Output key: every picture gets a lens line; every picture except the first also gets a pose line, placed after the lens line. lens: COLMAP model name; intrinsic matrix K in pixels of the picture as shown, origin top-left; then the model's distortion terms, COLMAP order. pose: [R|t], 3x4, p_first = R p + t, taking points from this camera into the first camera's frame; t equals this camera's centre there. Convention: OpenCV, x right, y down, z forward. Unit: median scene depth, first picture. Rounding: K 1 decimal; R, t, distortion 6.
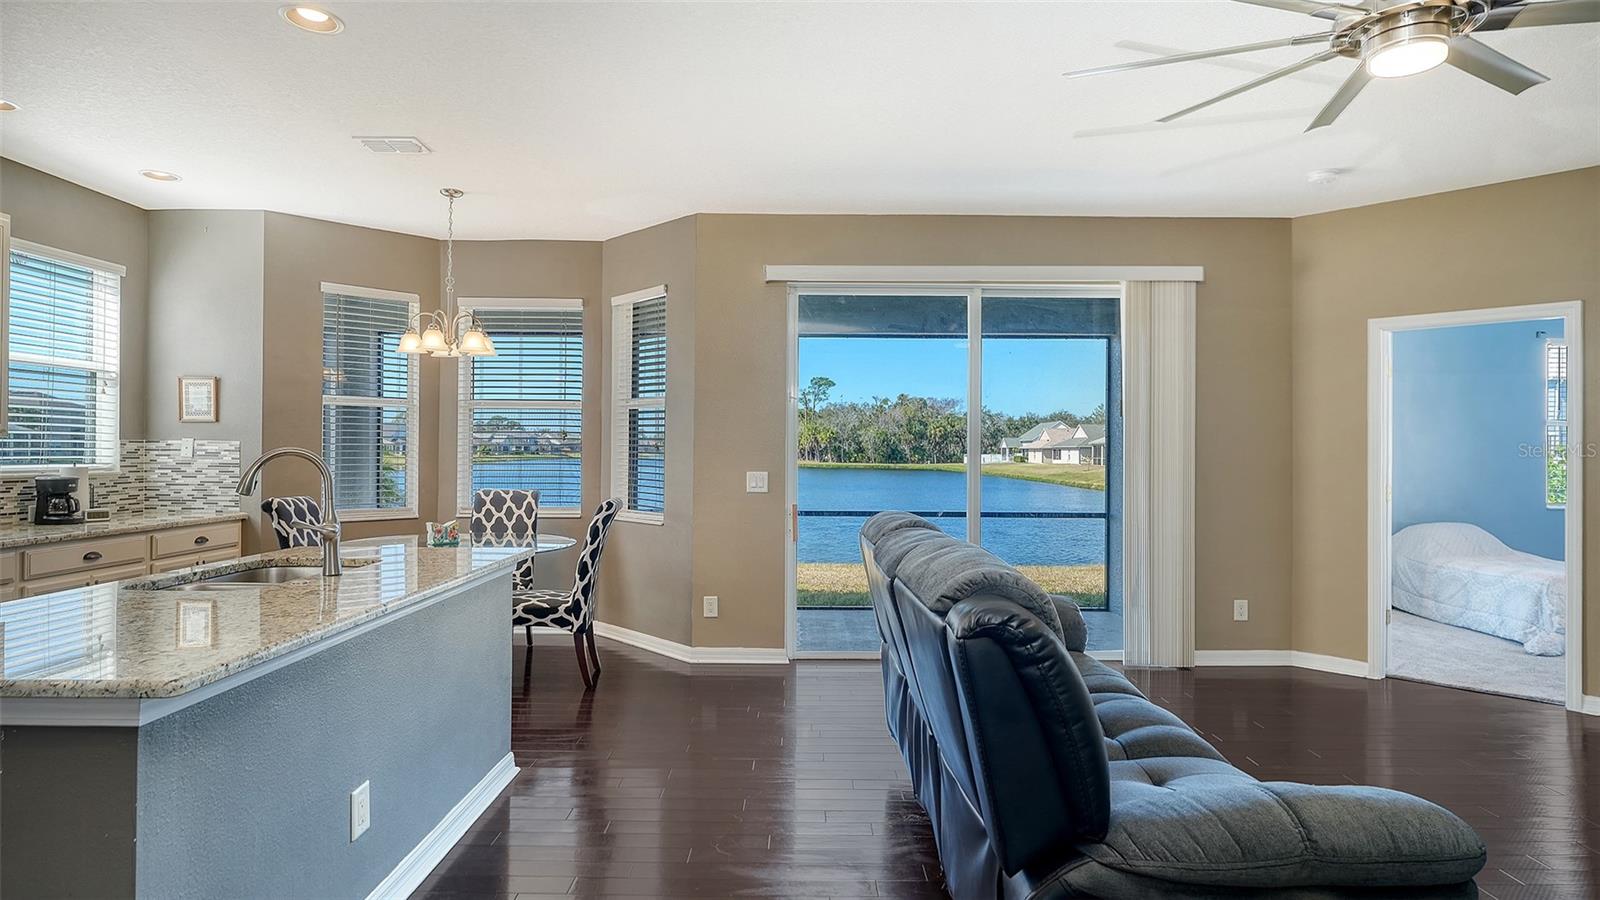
lens RADIAL K [[851.3, 0, 805.3], [0, 851.3, 441.9], [0, 0, 1]] dist [-0.014671, 0.001083]
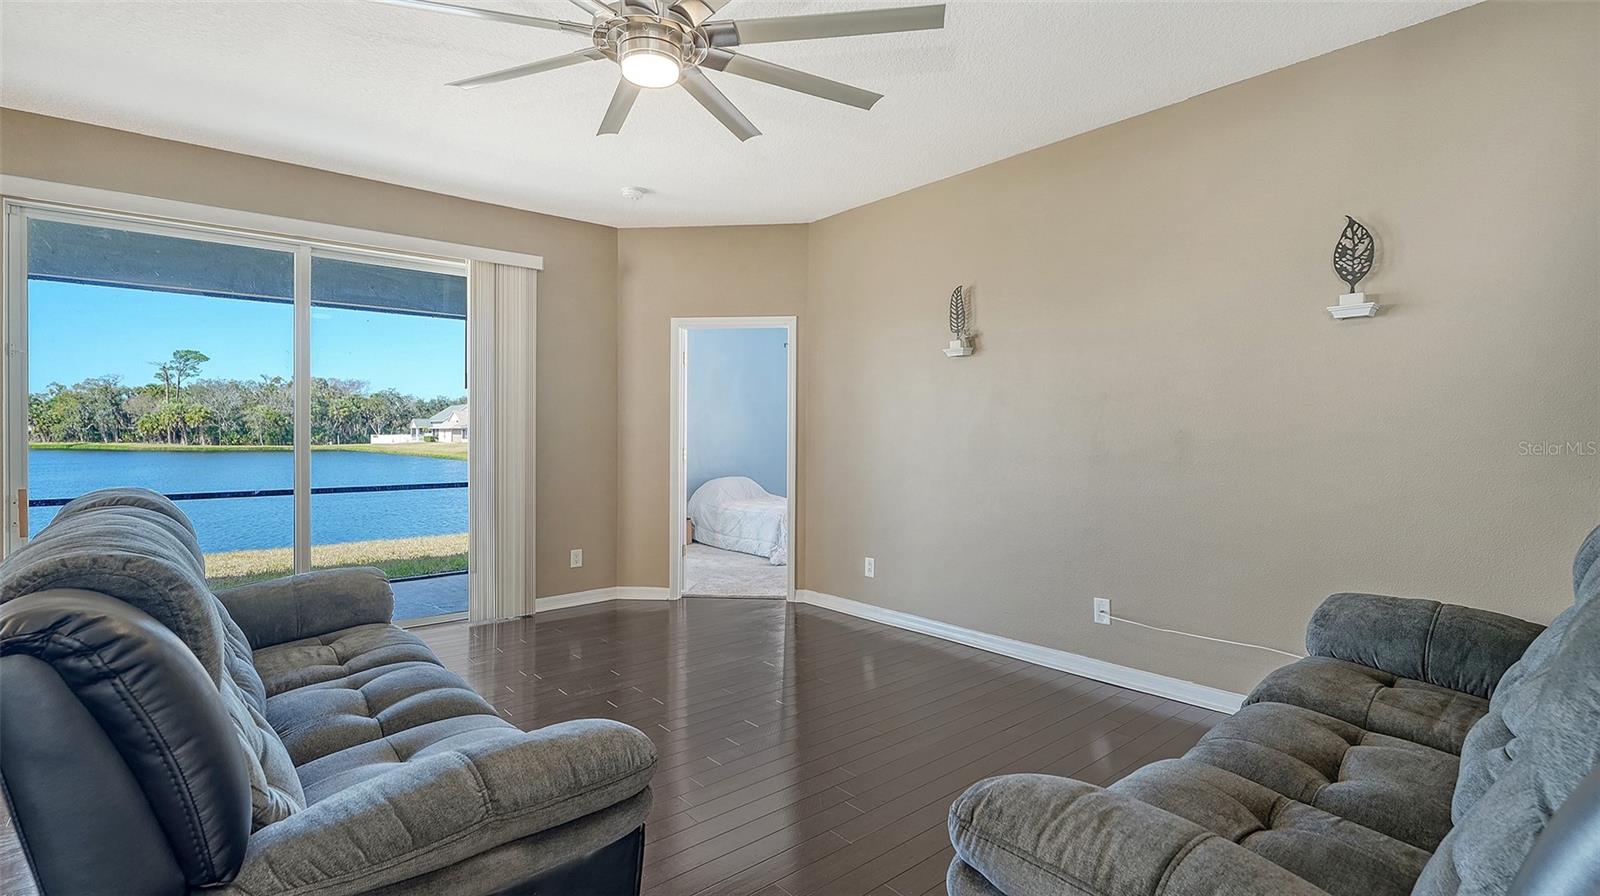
lens RADIAL K [[732.0, 0, 793.3], [0, 732.0, 440.0], [0, 0, 1]] dist [0.001752, -0.000645]
pose [[0.760556, -0.013466, 0.649133, 0.097128], [-0.001576, 0.999744, 0.022587, 0.013684], [-0.649270, -0.018202, 0.760340, 0.047559]]
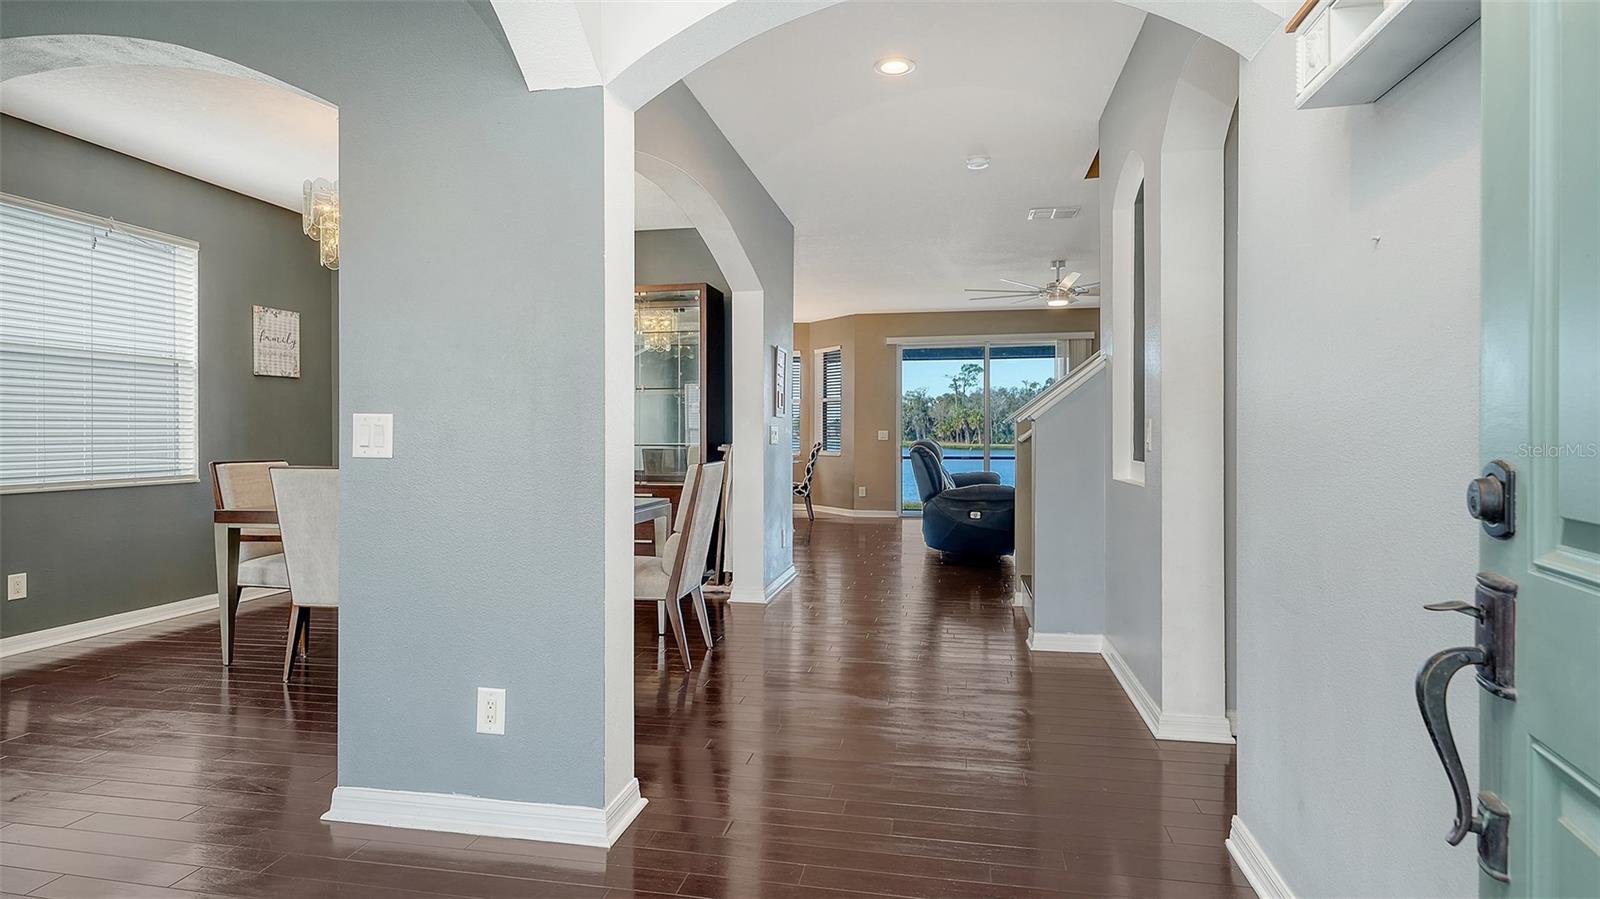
lens RADIAL K [[789.8, 0, 797.4], [0, 789.8, 444.8], [0, 0, 1]] dist [-0.000957, -0.000380]
pose [[0.980171, -0.006235, -0.198053, 0.138006], [0.010985, 0.999677, 0.022898, 0.023057], [0.197846, -0.024619, 0.979924, -1.092846]]
